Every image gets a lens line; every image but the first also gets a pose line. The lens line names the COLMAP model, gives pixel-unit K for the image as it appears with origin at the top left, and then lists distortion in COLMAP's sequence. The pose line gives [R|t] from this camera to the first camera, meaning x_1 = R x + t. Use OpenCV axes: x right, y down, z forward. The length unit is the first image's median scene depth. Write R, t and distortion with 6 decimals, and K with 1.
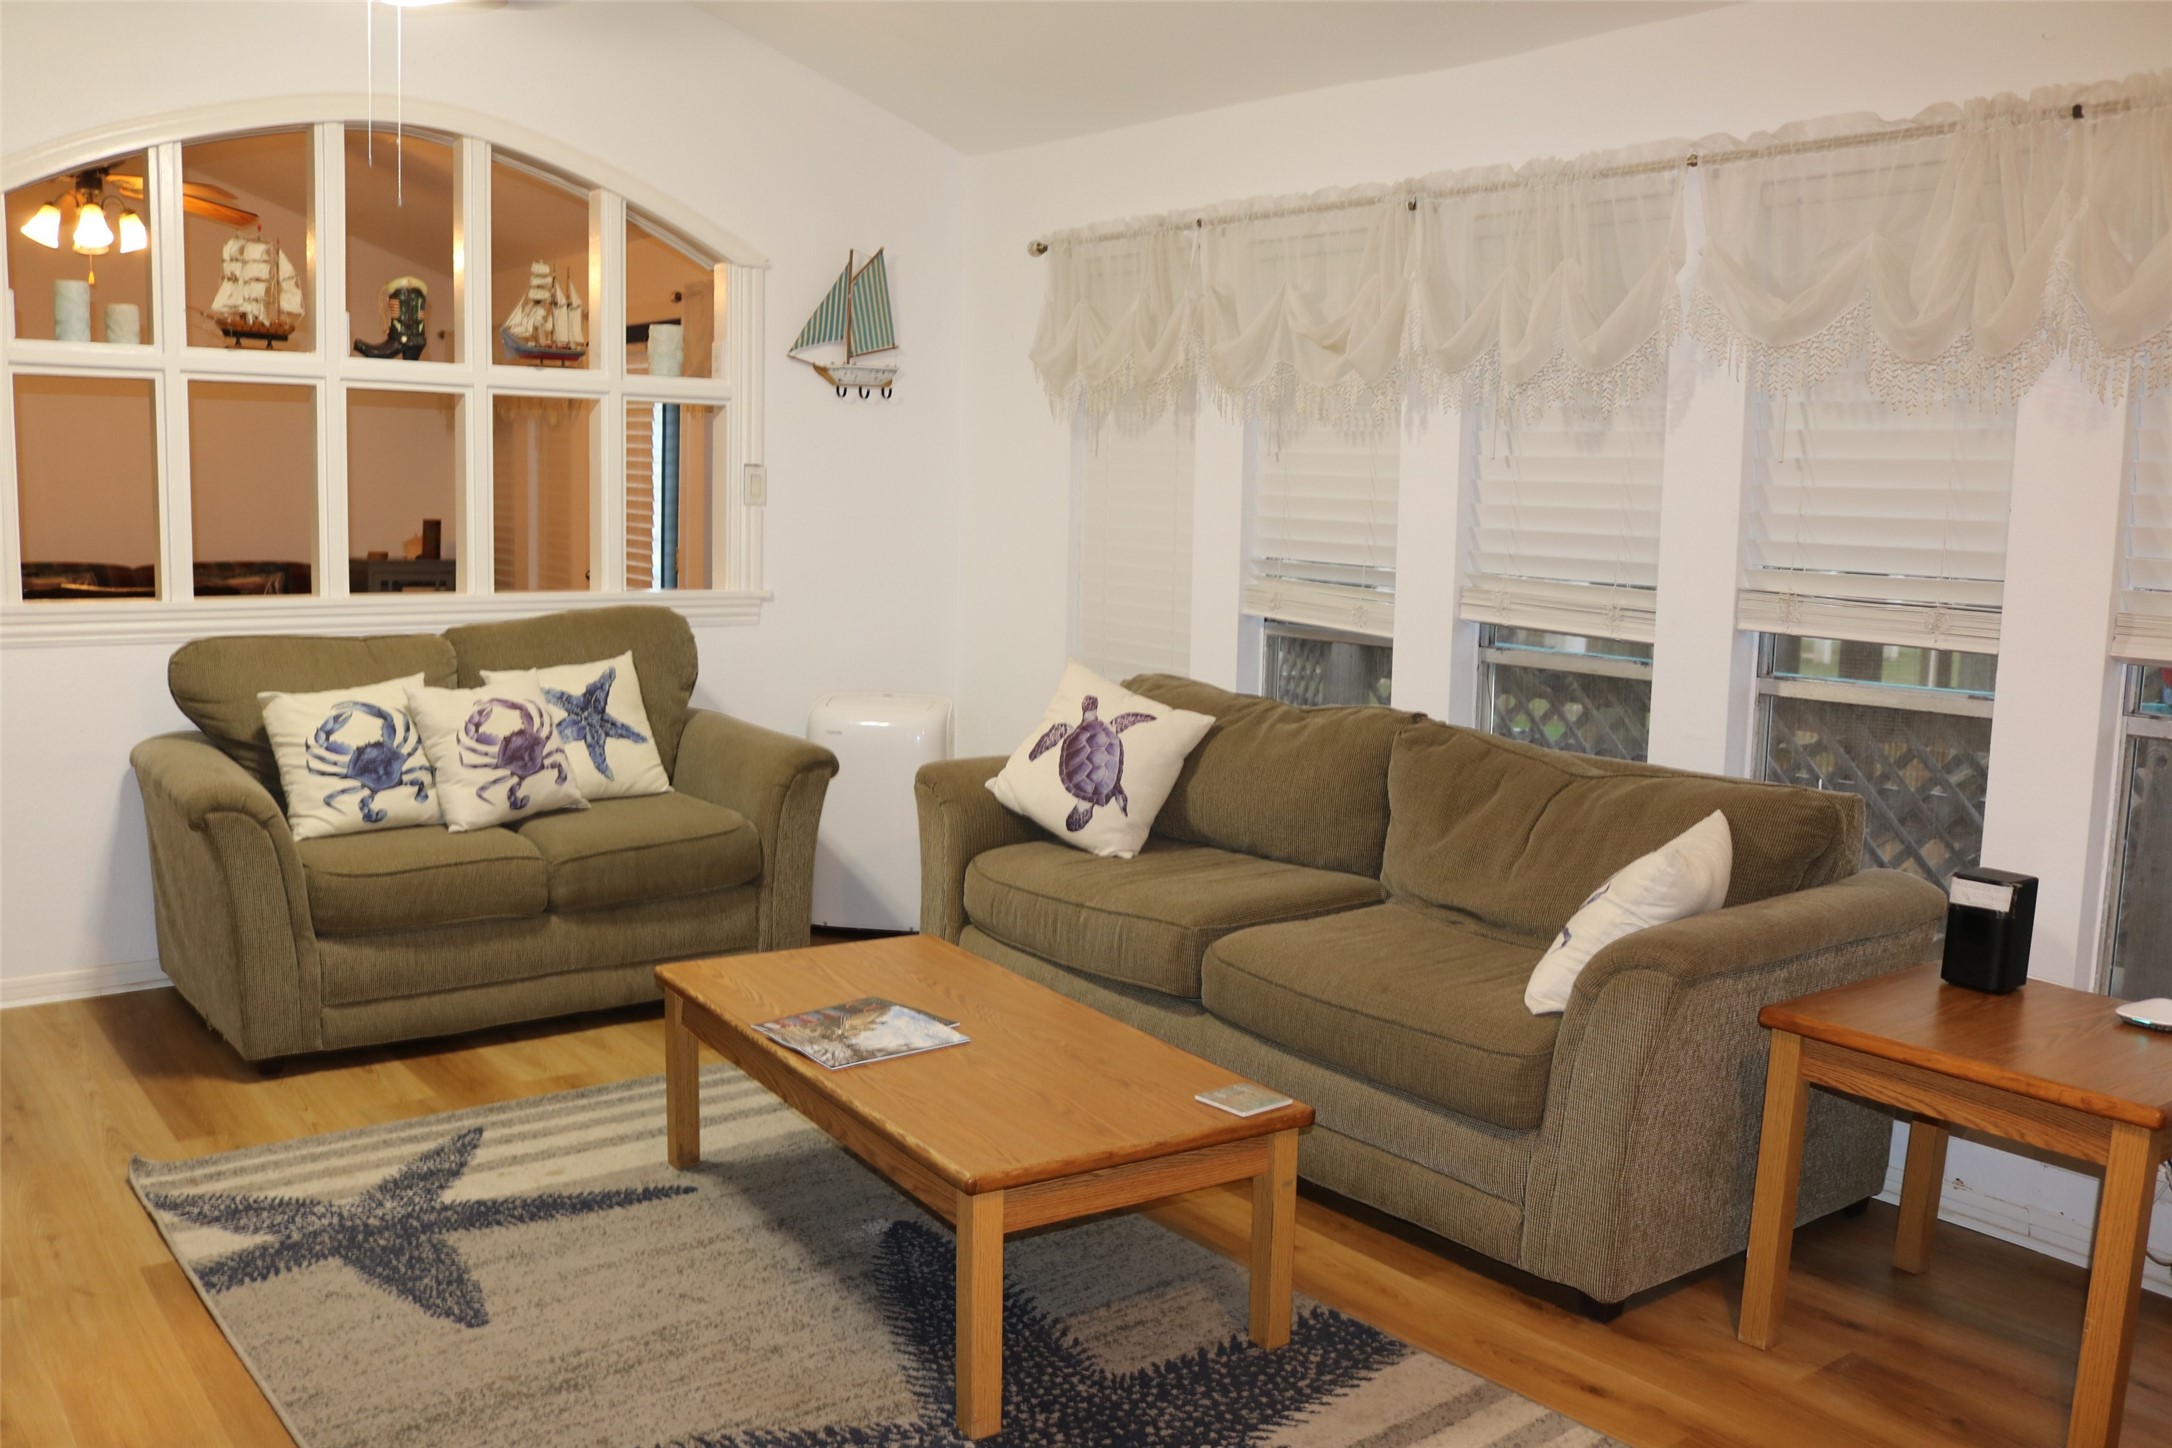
lens RADIAL K [[1841.8, 0, 1086.0], [0, 1841.8, 724.0], [0, 0, 1]] dist [-0.121617, 0.090326]
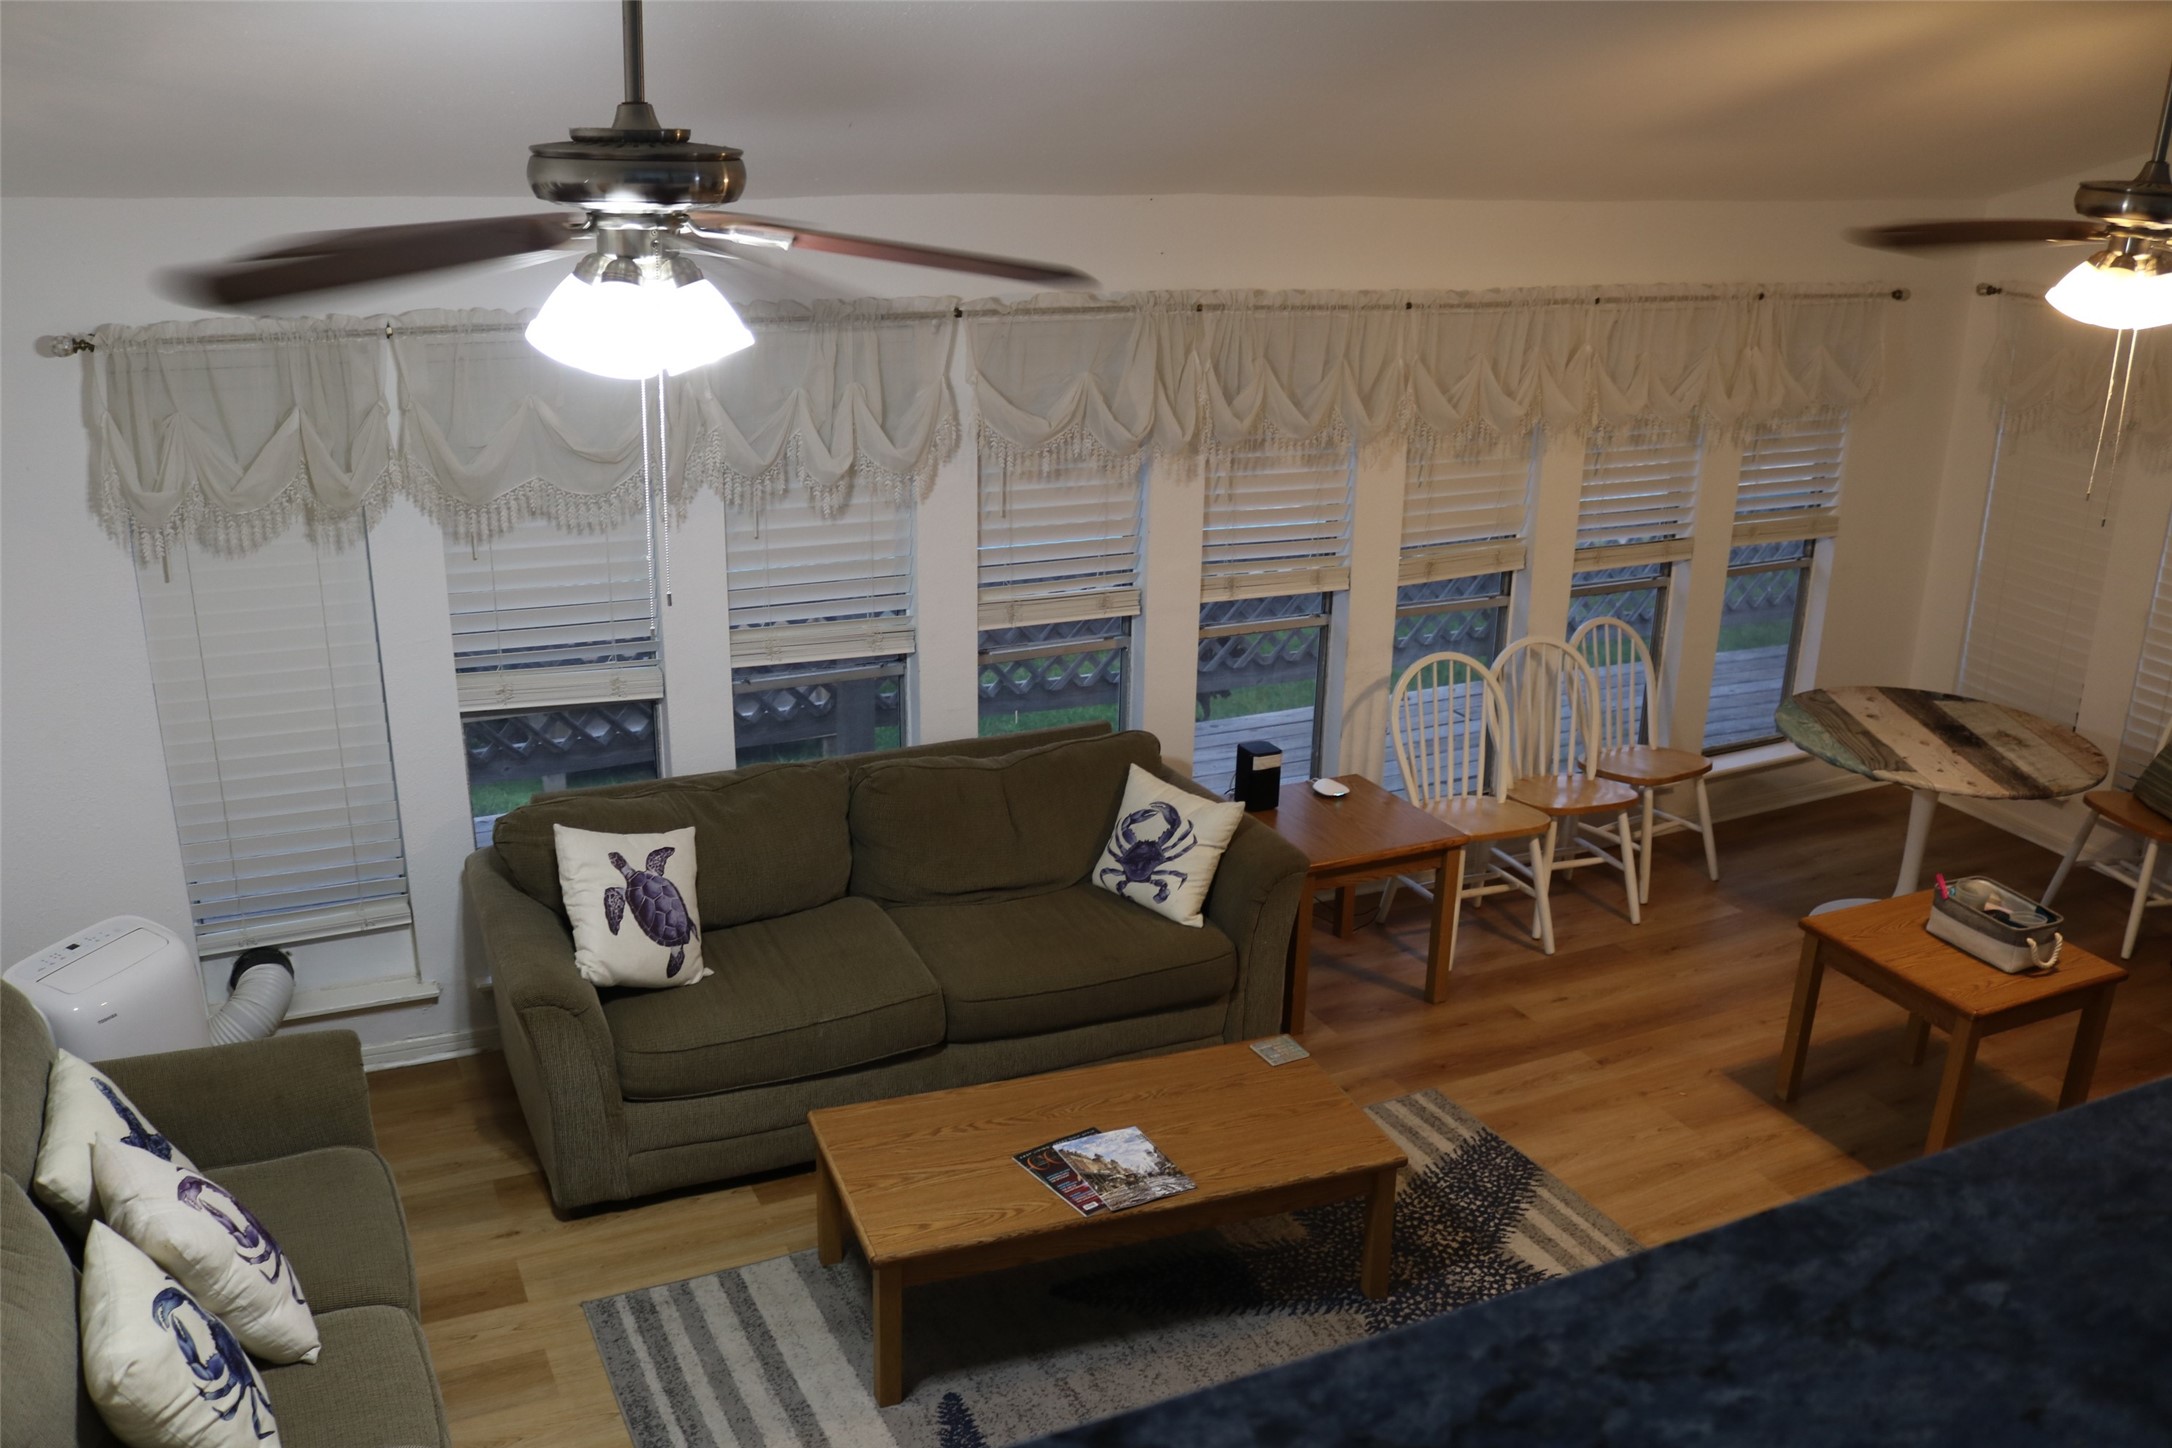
lens RADIAL K [[1841.8, 0, 1086.0], [0, 1841.8, 724.0], [0, 0, 1]] dist [-0.121617, 0.090326]
pose [[0.203795, -0.340060, 0.918056, -0.887112], [0.094728, 0.940185, 0.327228, -0.405995], [-0.974420, 0.020278, 0.223819, 0.528767]]
